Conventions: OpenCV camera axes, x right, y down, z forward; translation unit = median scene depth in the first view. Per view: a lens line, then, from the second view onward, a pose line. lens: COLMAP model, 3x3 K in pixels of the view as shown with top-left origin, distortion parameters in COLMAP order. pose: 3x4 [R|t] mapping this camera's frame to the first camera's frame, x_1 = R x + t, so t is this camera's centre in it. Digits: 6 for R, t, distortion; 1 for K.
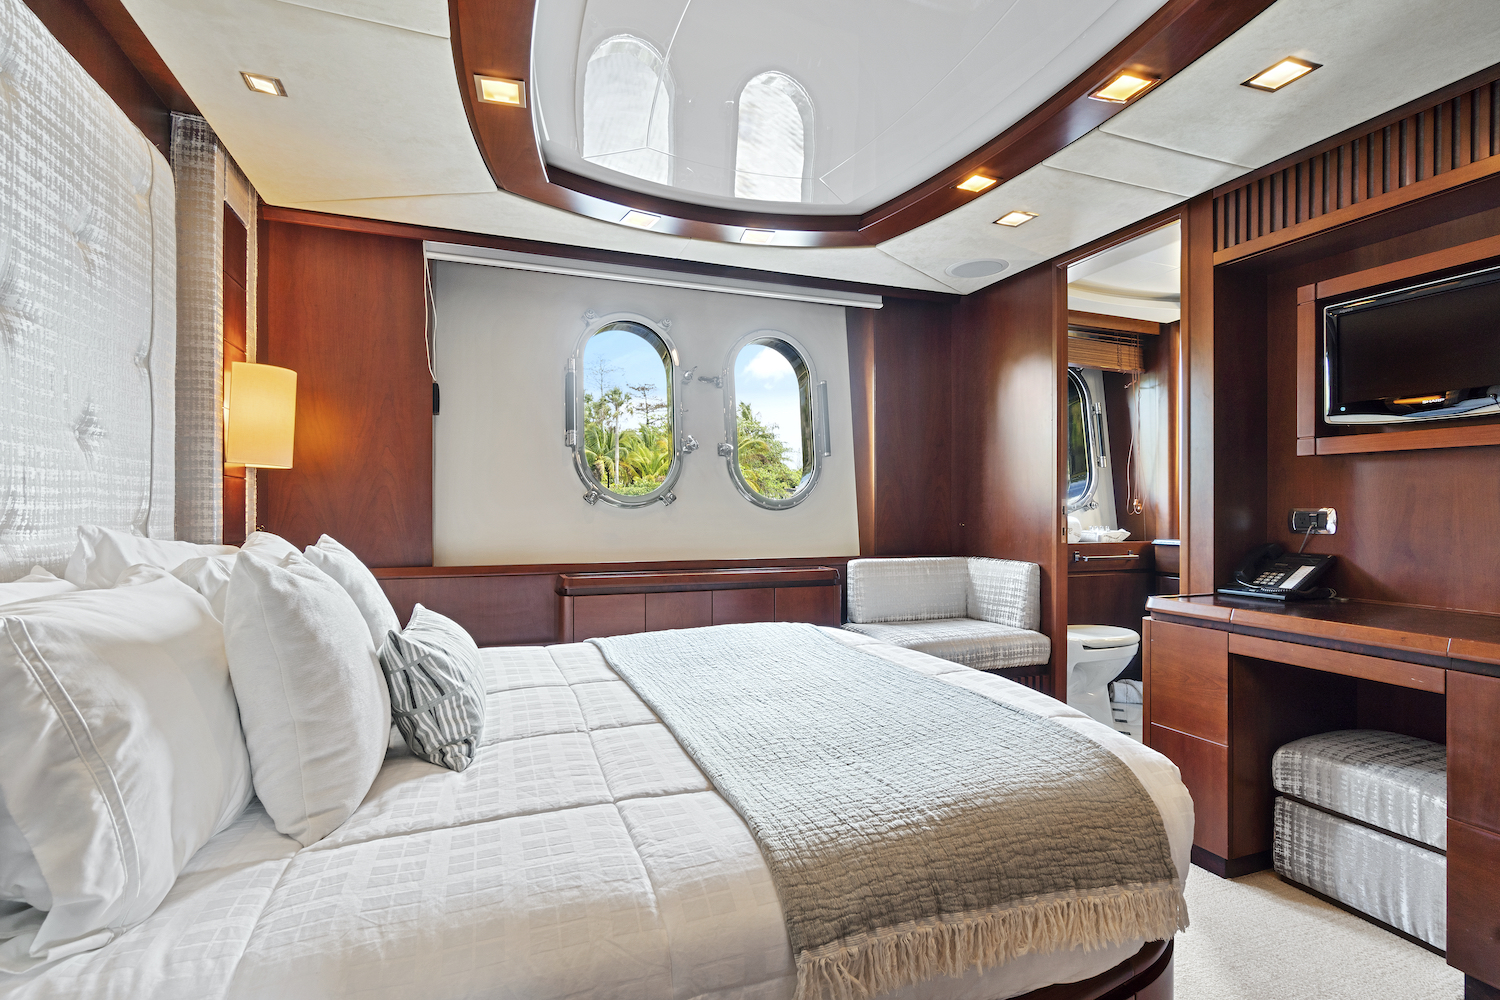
lens RADIAL K [[707.5, 0, 750.0], [0, 707.5, 500.0], [0, 0, 1]] dist [0.001002, -0.000088]
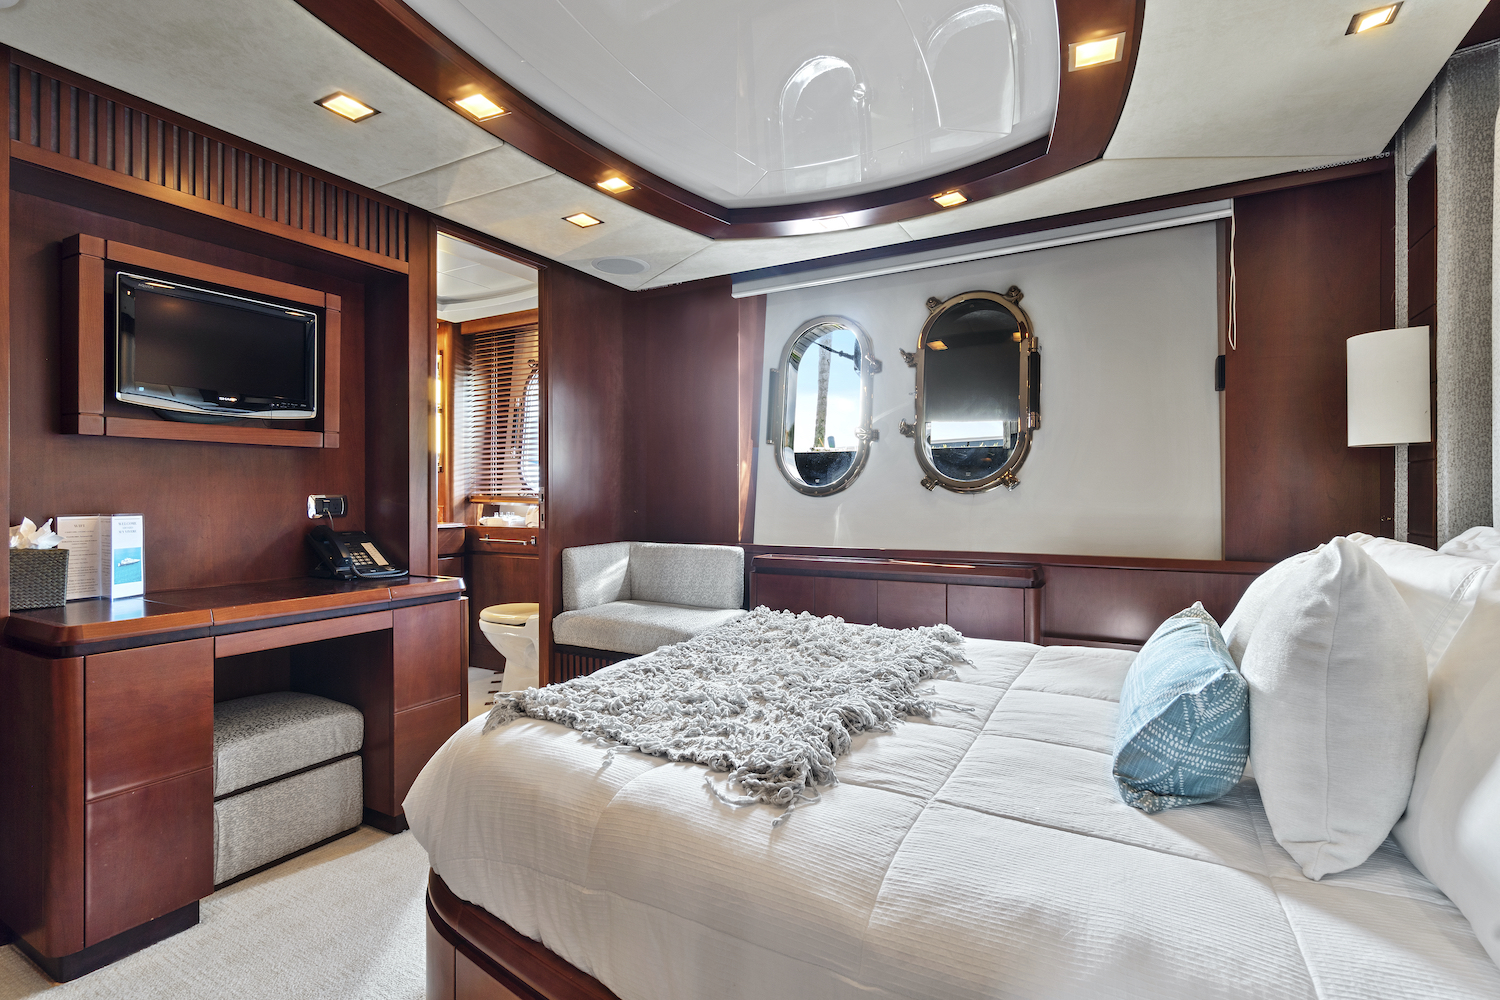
lens RADIAL K [[707.5, 0, 750.0], [0, 707.5, 500.0], [0, 0, 1]] dist [0.001002, -0.000088]
pose [[-0.639089, -0.002680, 0.769128, -0.428730], [-0.006665, 0.999976, -0.002054, 0.014017], [-0.769104, -0.006438, -0.639092, 1.048254]]
